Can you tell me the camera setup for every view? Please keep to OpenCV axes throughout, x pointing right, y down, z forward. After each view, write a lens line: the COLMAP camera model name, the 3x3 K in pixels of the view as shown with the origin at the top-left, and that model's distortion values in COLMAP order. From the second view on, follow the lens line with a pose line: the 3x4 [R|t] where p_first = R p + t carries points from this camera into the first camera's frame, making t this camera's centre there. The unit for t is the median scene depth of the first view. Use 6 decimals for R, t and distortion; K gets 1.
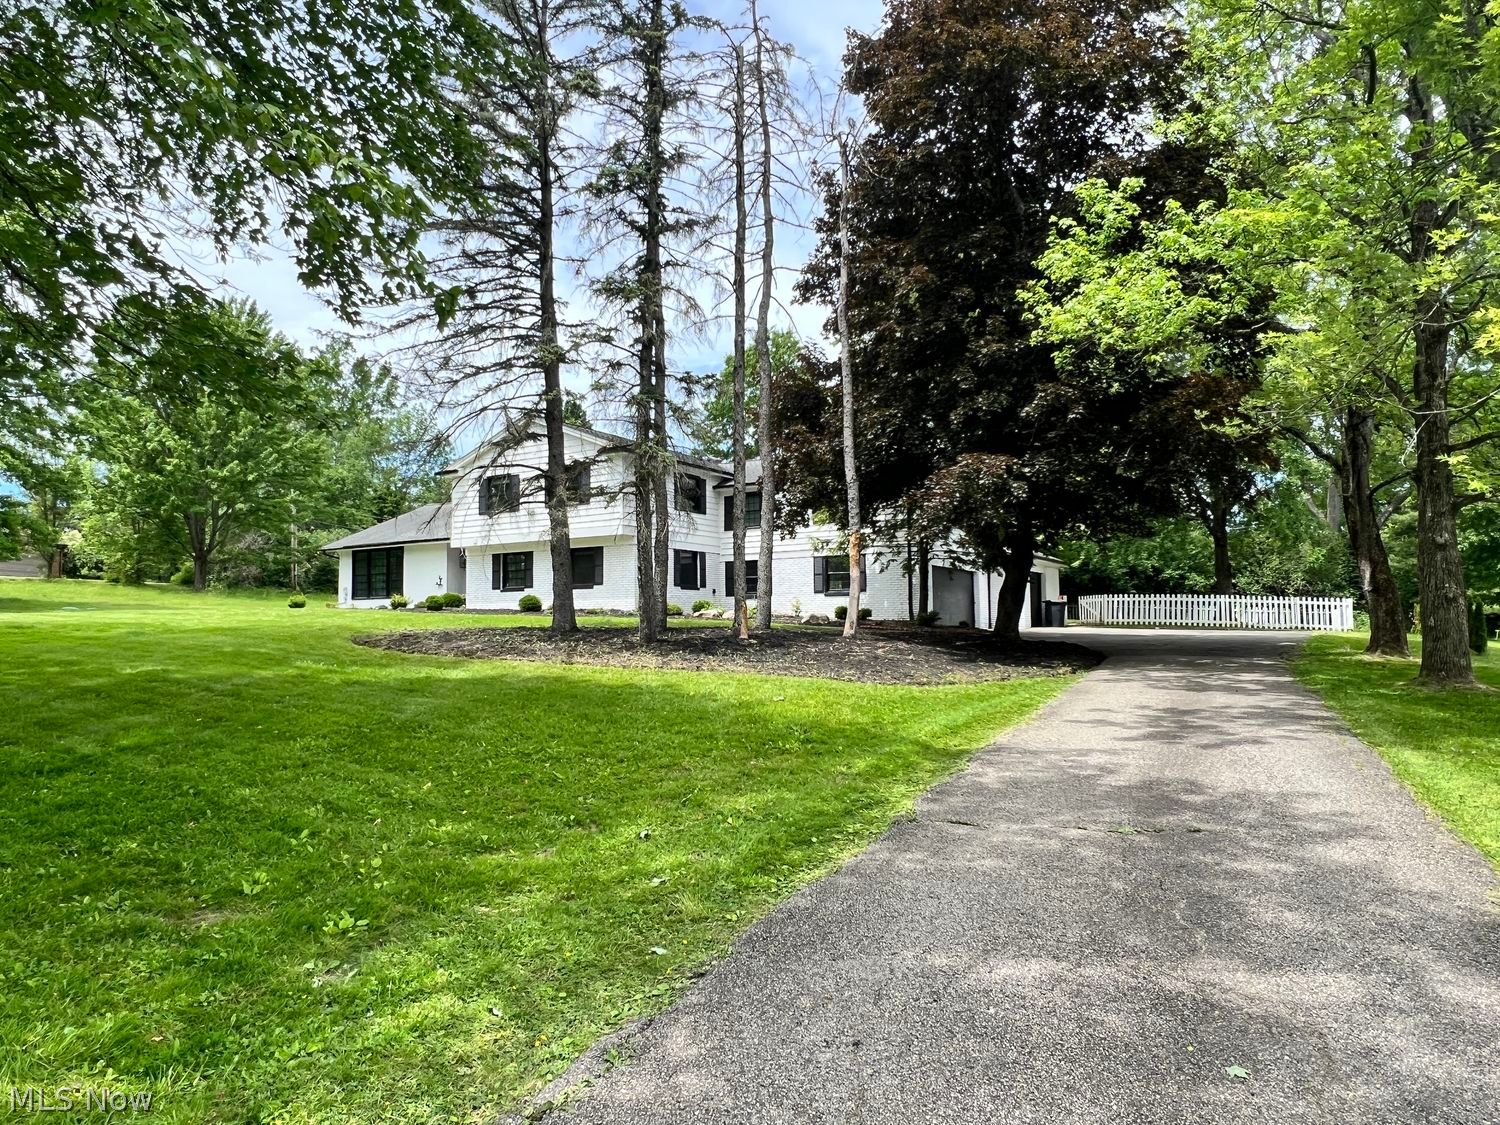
lens RADIAL K [[964.7, 0, 747.8], [0, 964.7, 561.2], [0, 0, 1]] dist [0.002240, -0.000497]
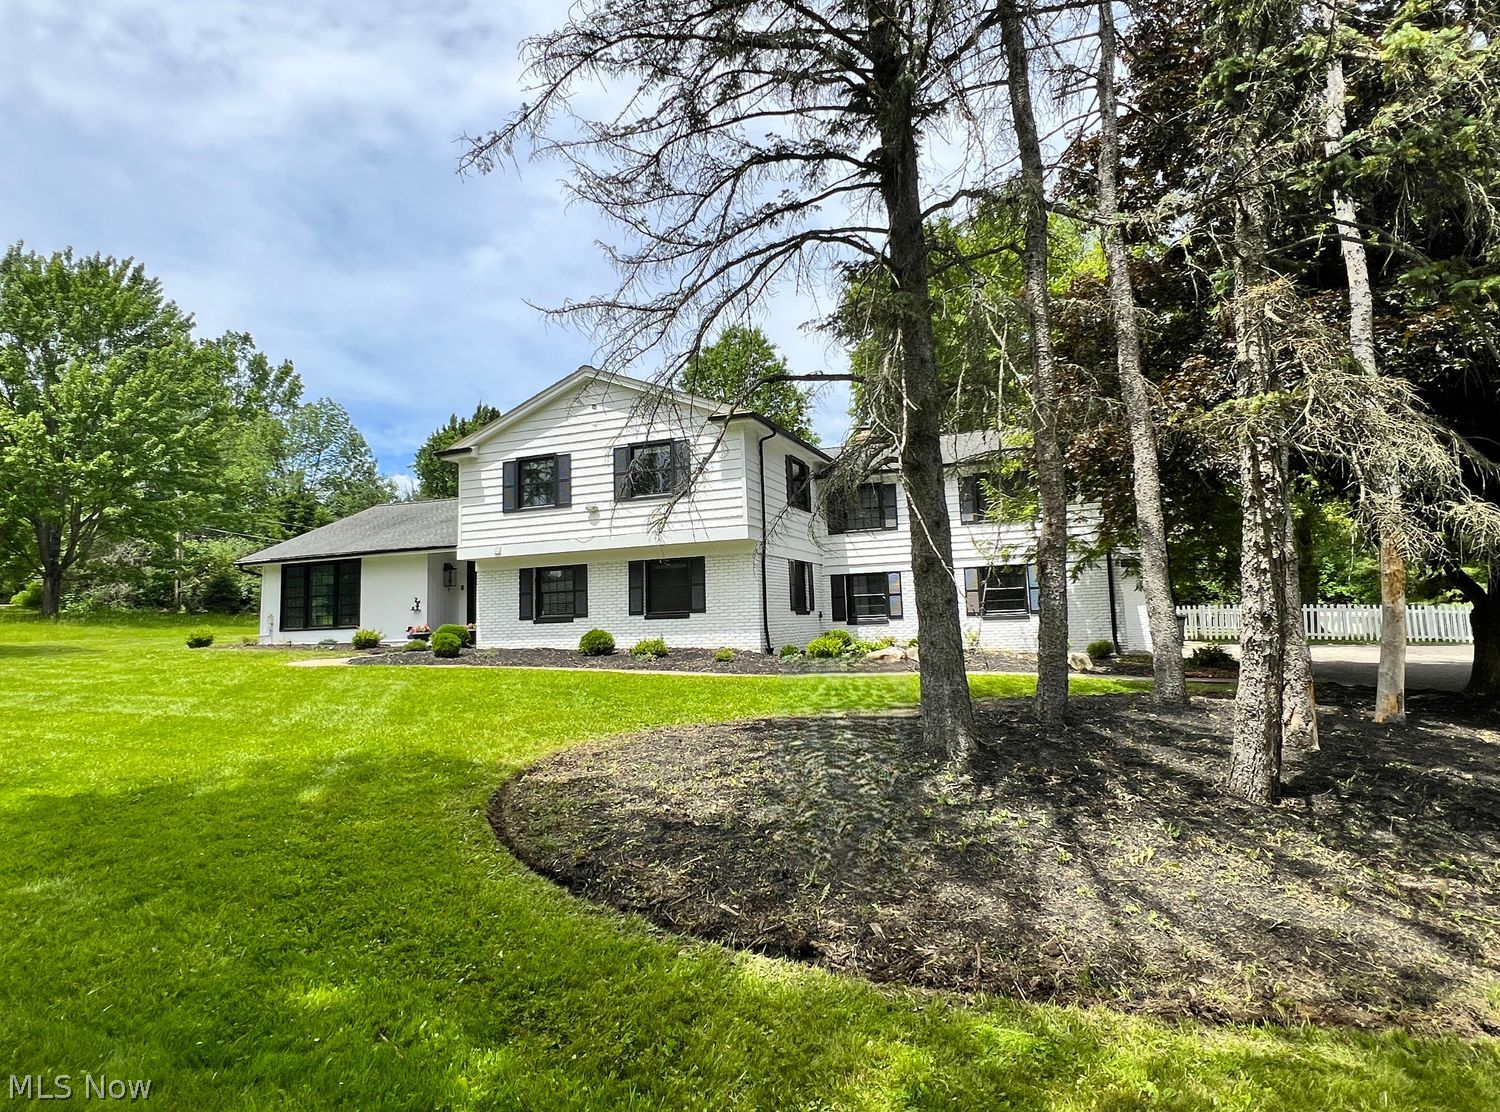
lens RADIAL K [[817.9, 0, 744.8], [0, 817.9, 511.0], [0, 0, 1]] dist [-0.003730, 0.001230]
pose [[0.983414, 0.000132, 0.181373, -0.142465], [0.011750, 0.997853, -0.064436, -0.006317], [-0.180992, 0.065498, 0.981301, 0.260501]]
